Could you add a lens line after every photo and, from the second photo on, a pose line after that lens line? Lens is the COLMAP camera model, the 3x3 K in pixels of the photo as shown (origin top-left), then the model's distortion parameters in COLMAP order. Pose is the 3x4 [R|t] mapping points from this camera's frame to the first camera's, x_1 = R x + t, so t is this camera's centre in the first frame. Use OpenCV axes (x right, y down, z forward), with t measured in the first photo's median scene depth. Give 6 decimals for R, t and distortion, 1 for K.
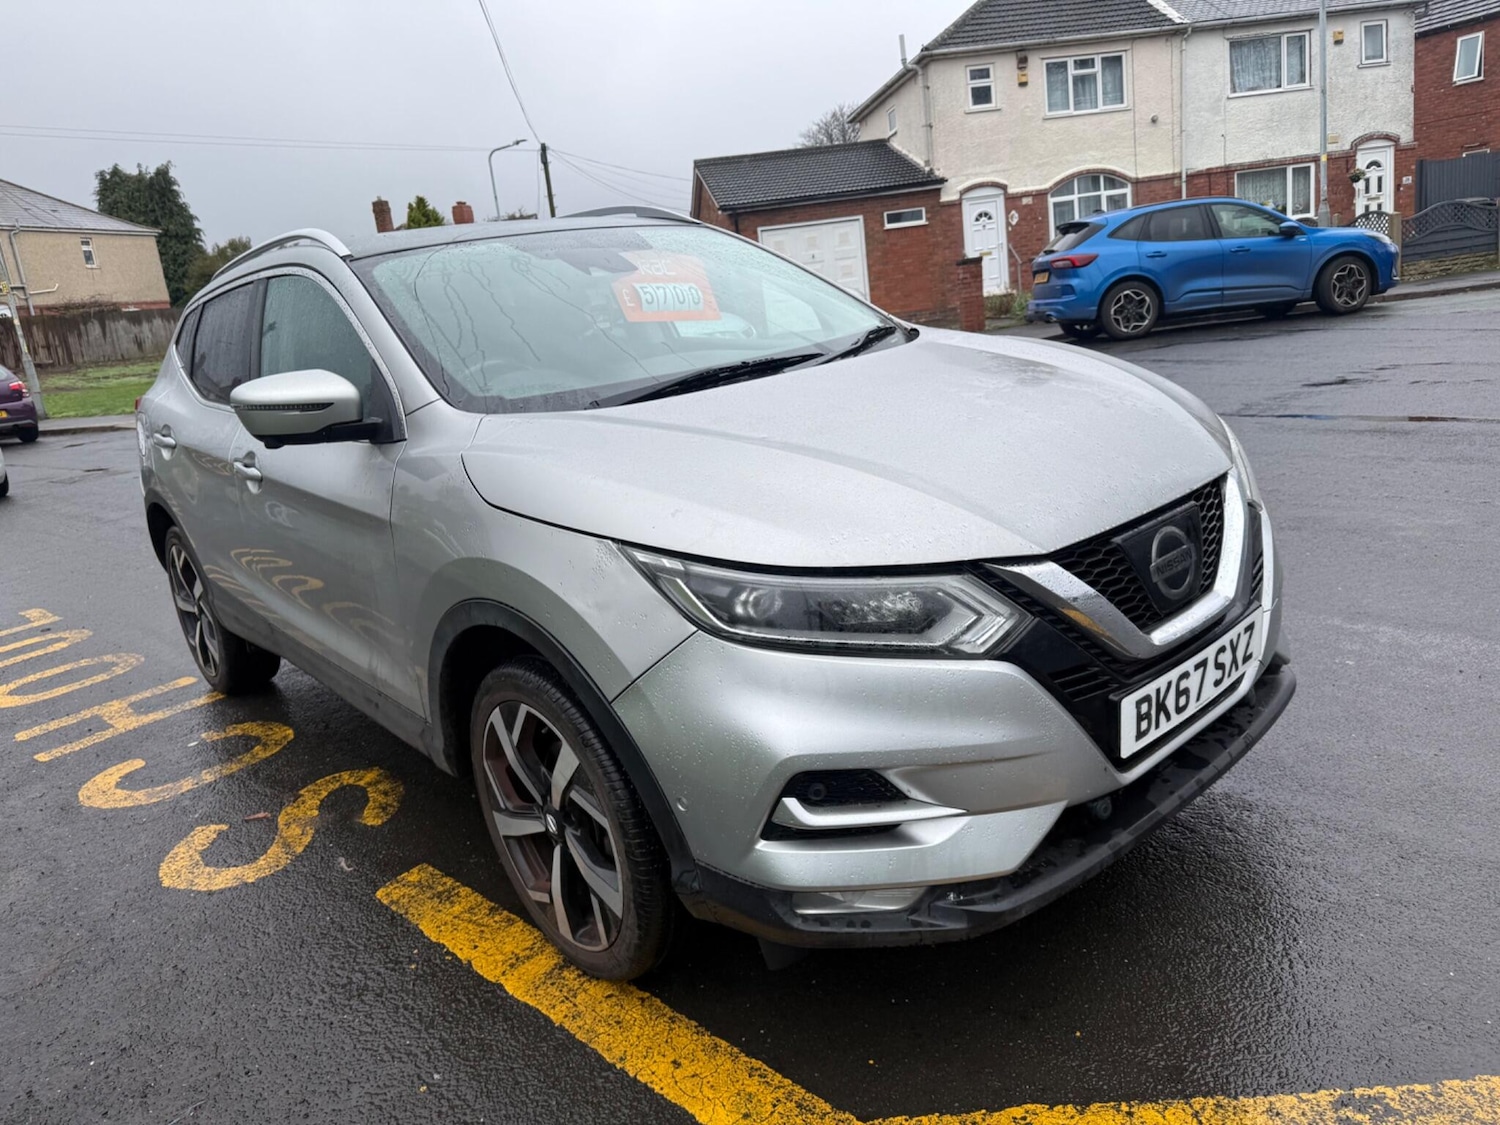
lens RADIAL K [[1066.8, 0, 750.6], [0, 1066.8, 559.6], [0, 0, 1]] dist [0.038924, -0.052511]
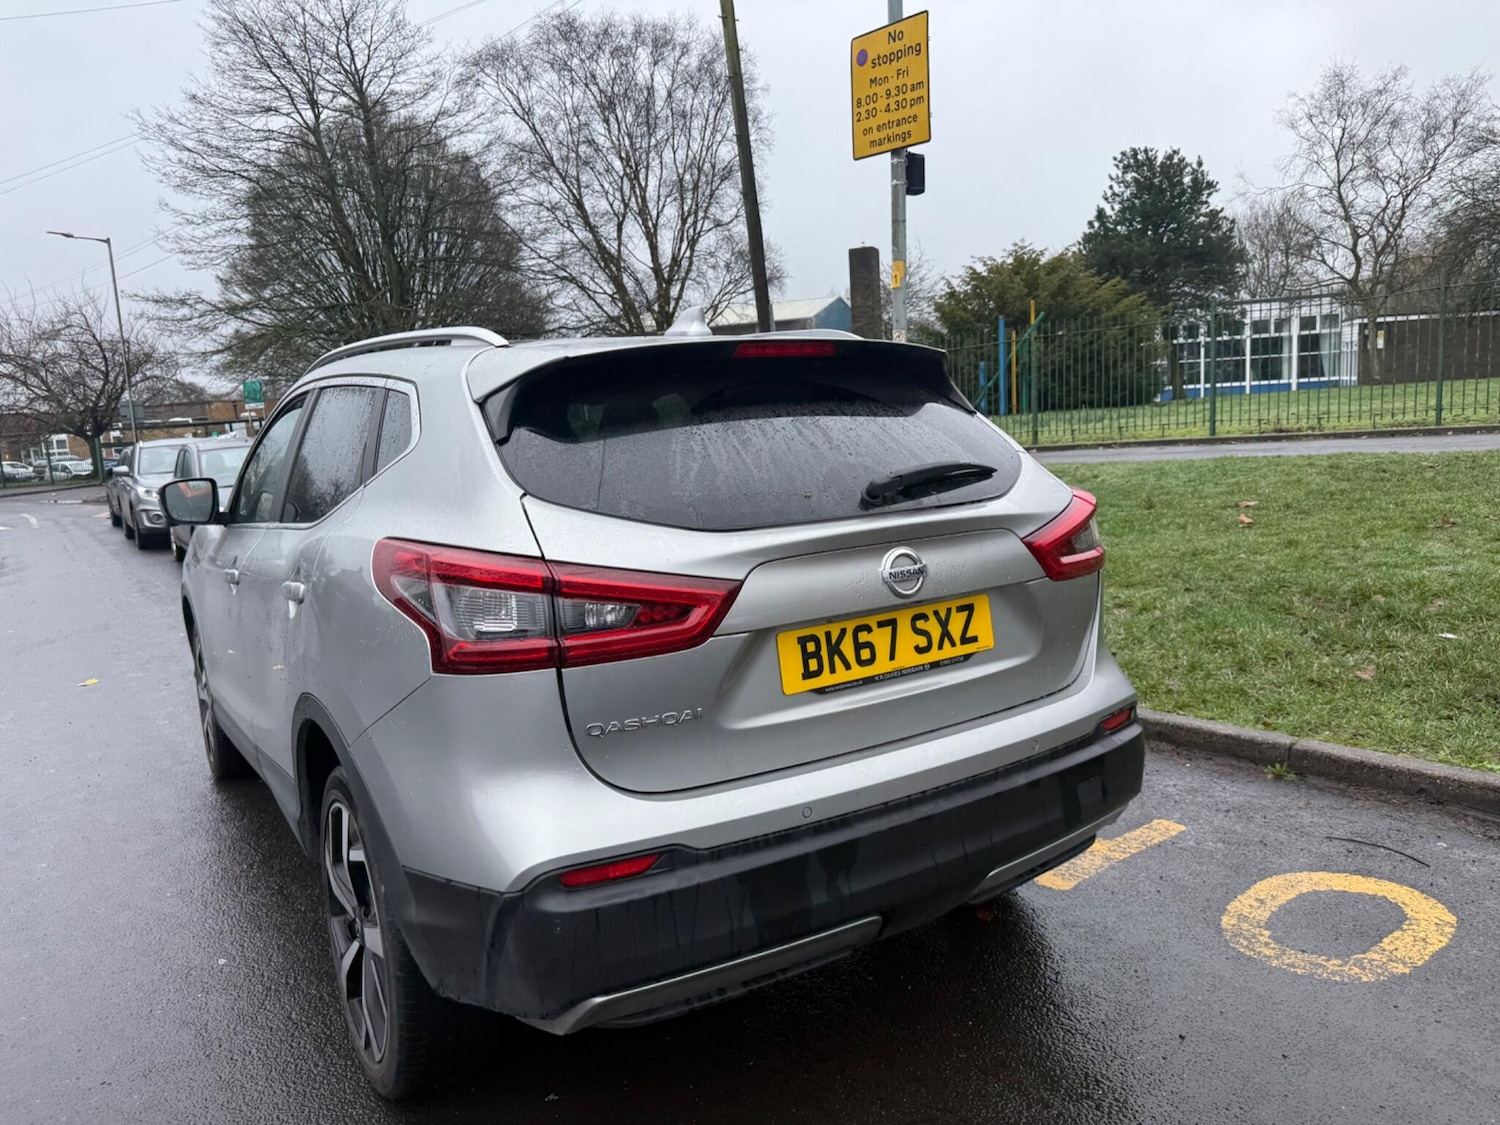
lens RADIAL K [[1066.8, 0, 758.5], [0, 1066.8, 549.7], [0, 0, 1]] dist [0.038924, -0.052511]
pose [[-0.974339, 0.162183, 0.156079, -0.099819], [0.208900, 0.909763, 0.358736, -0.075379], [-0.083814, 0.382135, -0.920298, 0.323283]]
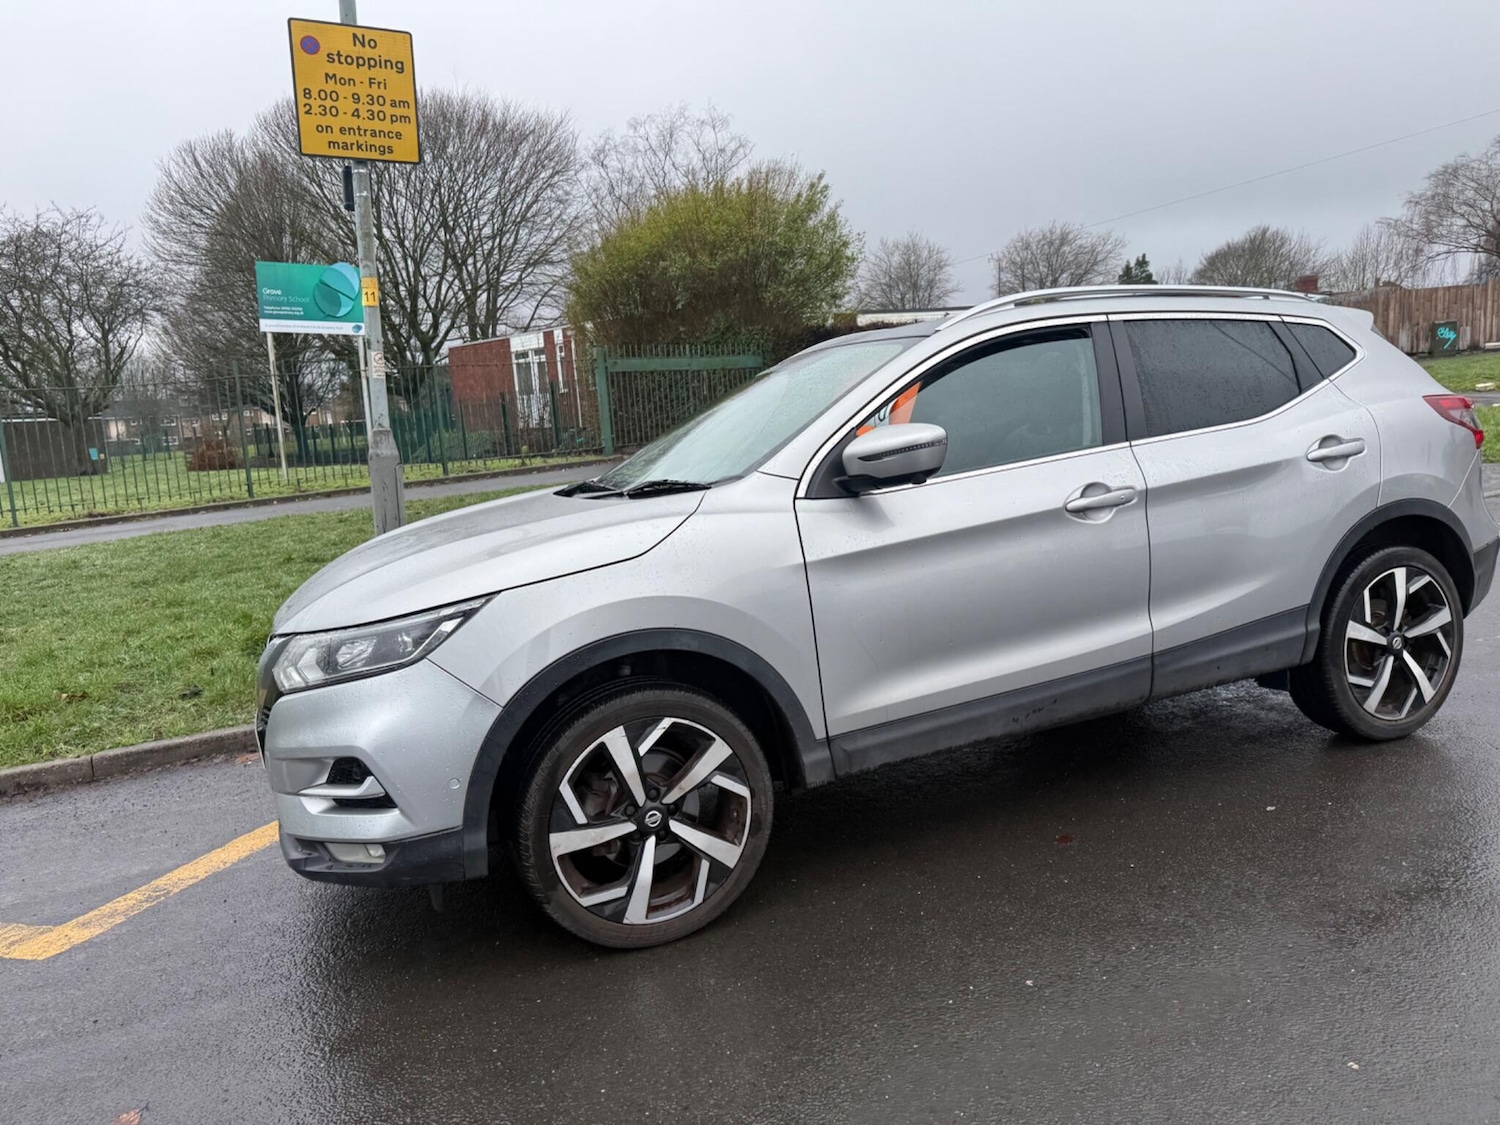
lens RADIAL K [[1066.0, 0, 751.8], [0, 1066.0, 563.6], [0, 0, 1]] dist [0.034909, -0.045693]
pose [[-0.309466, 0.279428, -0.908928, 0.145422], [-0.126169, 0.935334, 0.330503, -0.068181], [0.942503, 0.216958, -0.254199, 0.187491]]
